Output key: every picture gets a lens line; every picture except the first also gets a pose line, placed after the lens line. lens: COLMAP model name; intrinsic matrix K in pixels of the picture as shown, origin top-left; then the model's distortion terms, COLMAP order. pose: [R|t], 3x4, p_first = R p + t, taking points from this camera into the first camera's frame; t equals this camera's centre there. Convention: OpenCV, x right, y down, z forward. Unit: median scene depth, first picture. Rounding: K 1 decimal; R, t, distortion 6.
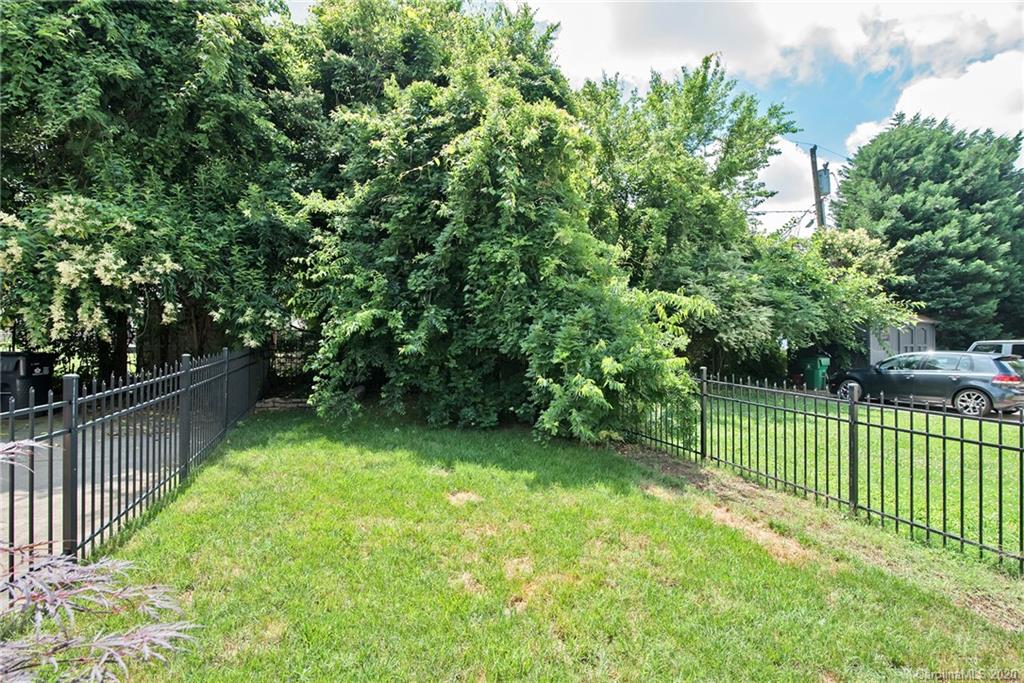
lens RADIAL K [[471.2, 0, 510.6], [0, 471.2, 344.6], [0, 0, 1]] dist [-0.015808, 0.001281]
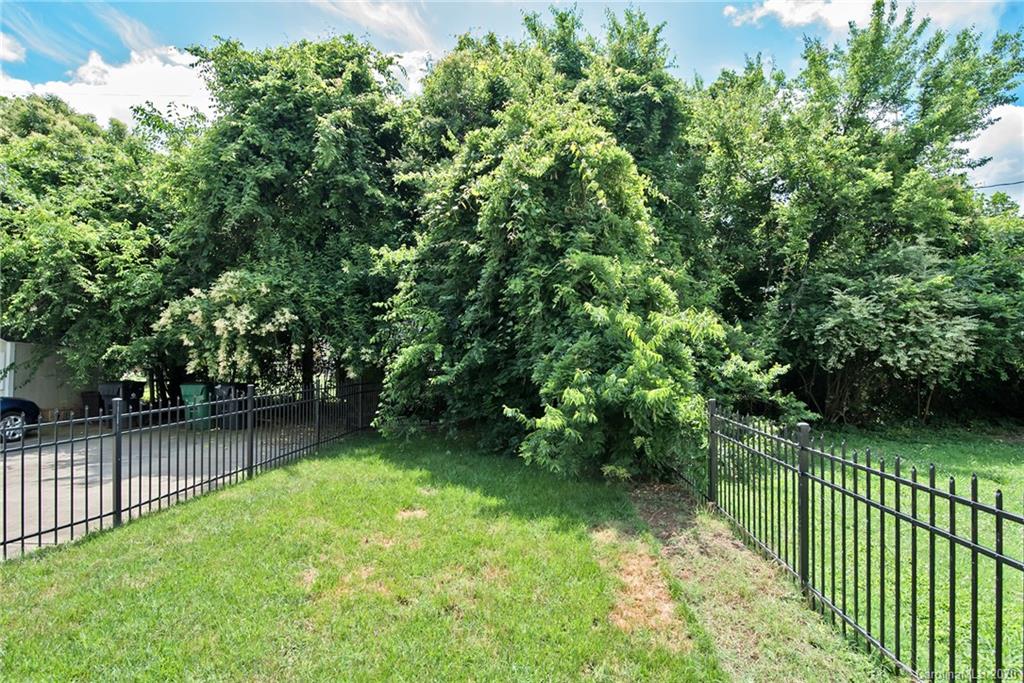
lens RADIAL K [[471.2, 0, 483.5], [0, 471.2, 371.8], [0, 0, 1]] dist [-0.015808, 0.001281]
pose [[0.902759, -0.012629, -0.429961, 0.296376], [0.011397, 0.999920, -0.005440, -0.000821], [0.429995, 0.000011, 0.902831, 0.040513]]
